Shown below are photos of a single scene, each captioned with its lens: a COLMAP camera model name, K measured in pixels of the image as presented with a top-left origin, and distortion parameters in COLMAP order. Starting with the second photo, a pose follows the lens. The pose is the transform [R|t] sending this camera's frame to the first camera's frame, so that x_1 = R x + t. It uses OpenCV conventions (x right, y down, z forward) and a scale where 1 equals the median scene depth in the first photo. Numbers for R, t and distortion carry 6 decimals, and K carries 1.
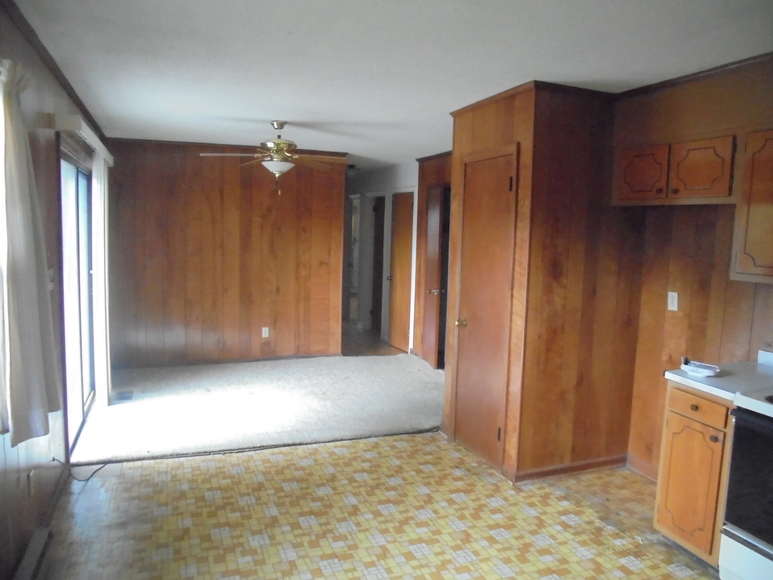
lens RADIAL K [[591.5, 0, 391.3], [0, 591.5, 290.9], [0, 0, 1]] dist [-0.103833, 0.082149]
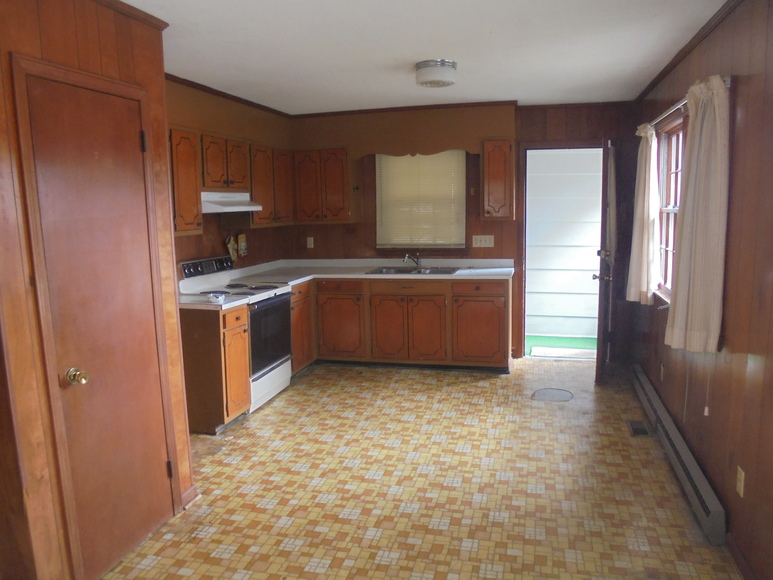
lens RADIAL K [[591.5, 0, 385.0], [0, 591.5, 288.1], [0, 0, 1]] dist [-0.103833, 0.082149]
pose [[-0.809428, -0.089940, 0.580290, -0.572498], [0.063707, 0.968919, 0.239036, -0.185676], [-0.583753, 0.230451, -0.778541, 1.680751]]
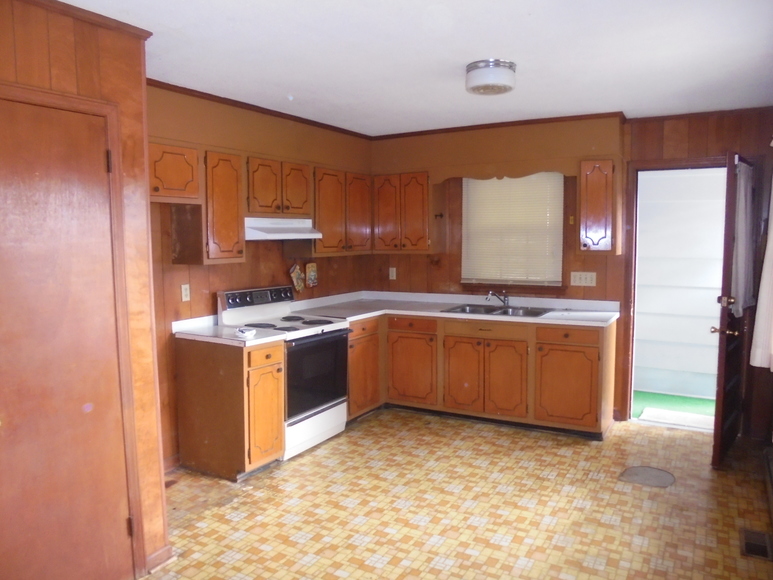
lens RADIAL K [[591.5, 0, 384.6], [0, 591.5, 291.1], [0, 0, 1]] dist [-0.103833, 0.082149]
pose [[-0.625393, -0.093749, 0.774658, -0.611979], [0.075836, 0.980755, 0.179914, -0.154312], [-0.776616, 0.171264, -0.606247, 1.383574]]
